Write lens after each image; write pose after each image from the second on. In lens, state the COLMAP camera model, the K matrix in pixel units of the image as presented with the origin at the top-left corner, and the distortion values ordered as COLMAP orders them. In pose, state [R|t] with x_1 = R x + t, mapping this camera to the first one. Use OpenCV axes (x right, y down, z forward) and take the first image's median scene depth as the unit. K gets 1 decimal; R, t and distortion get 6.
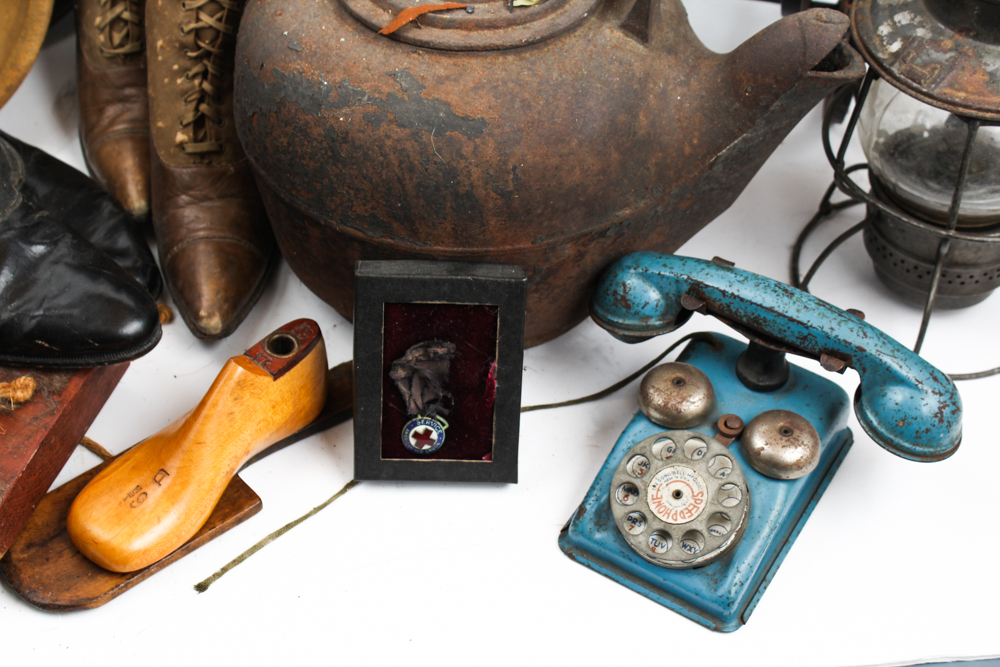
lens RADIAL K [[1532.7, 0, 486.0], [0, 1532.7, 348.0], [0, 0, 1]] dist [-0.037080, 0.068443]
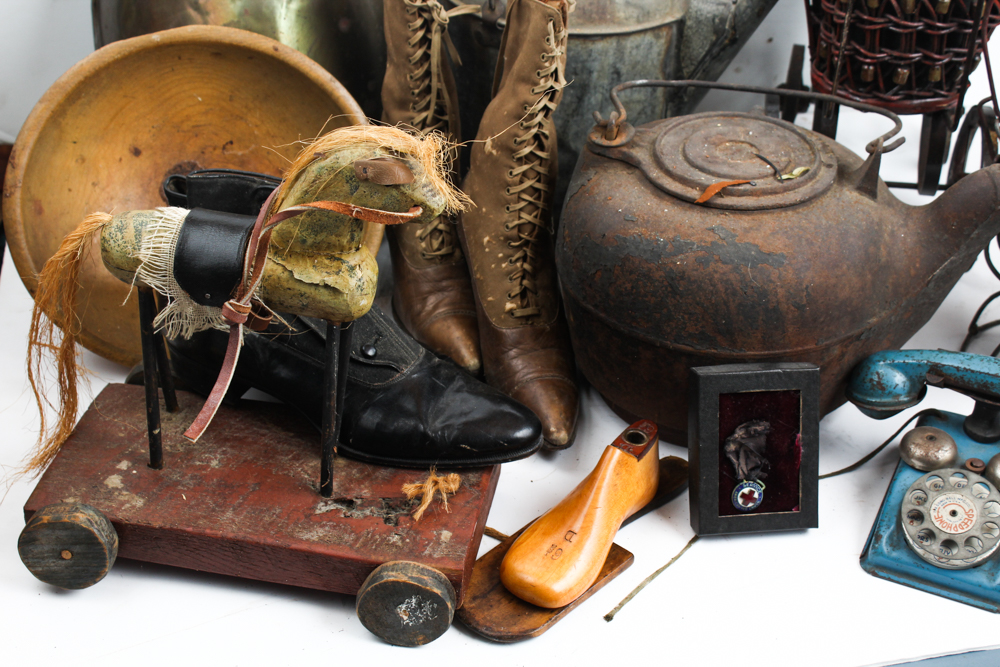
lens RADIAL K [[1424.1, 0, 500.0], [0, 1424.1, 333.5], [0, 0, 1]] dist [-0.054261, 0.127651]
pose [[0.995267, -0.078501, 0.057274, -0.319364], [0.088317, 0.976583, -0.196180, 0.144640], [-0.040533, 0.200309, 0.978894, -0.231392]]
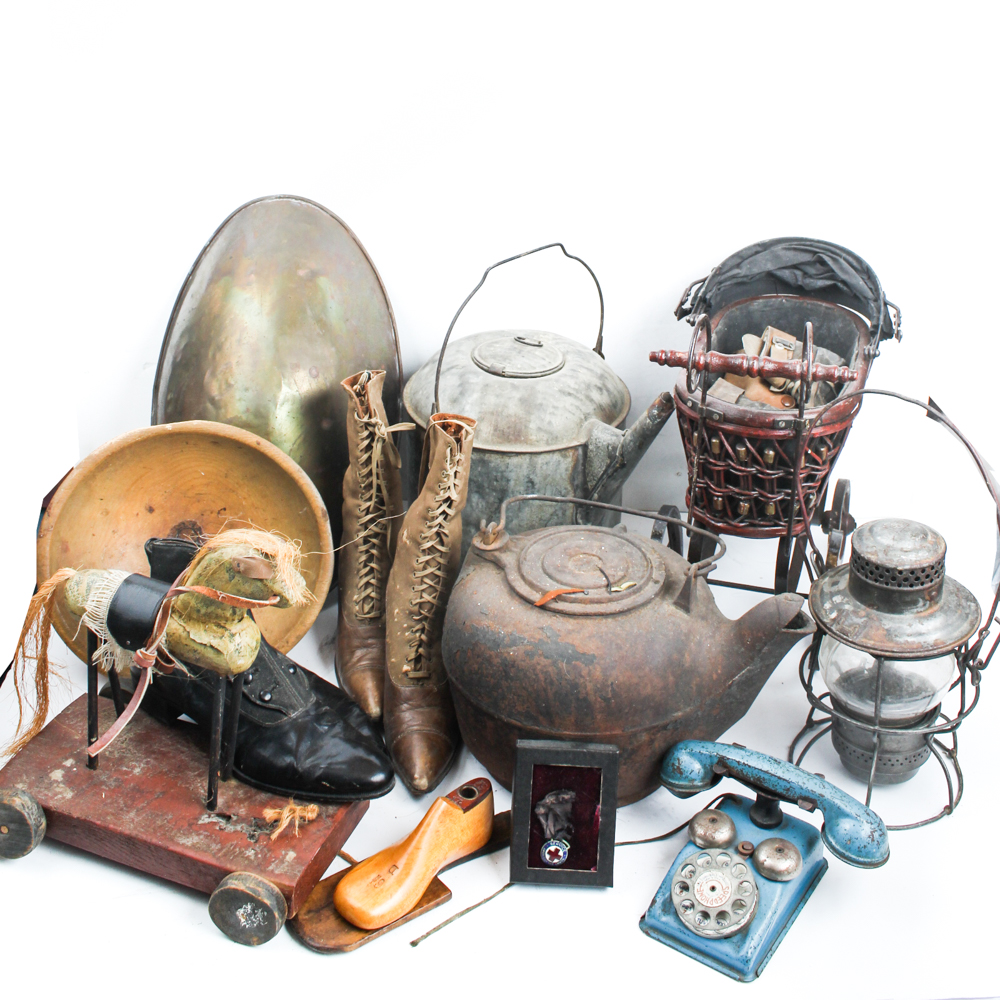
lens RADIAL K [[1304.1, 0, 504.3], [0, 1304.1, 273.3], [0, 0, 1]] dist [-0.180660, 0.162047]
pose [[0.998253, 0.004951, -0.058872, -0.018559], [-0.031430, 0.888279, -0.458227, 0.127516], [0.050026, 0.459277, 0.886883, -0.458055]]
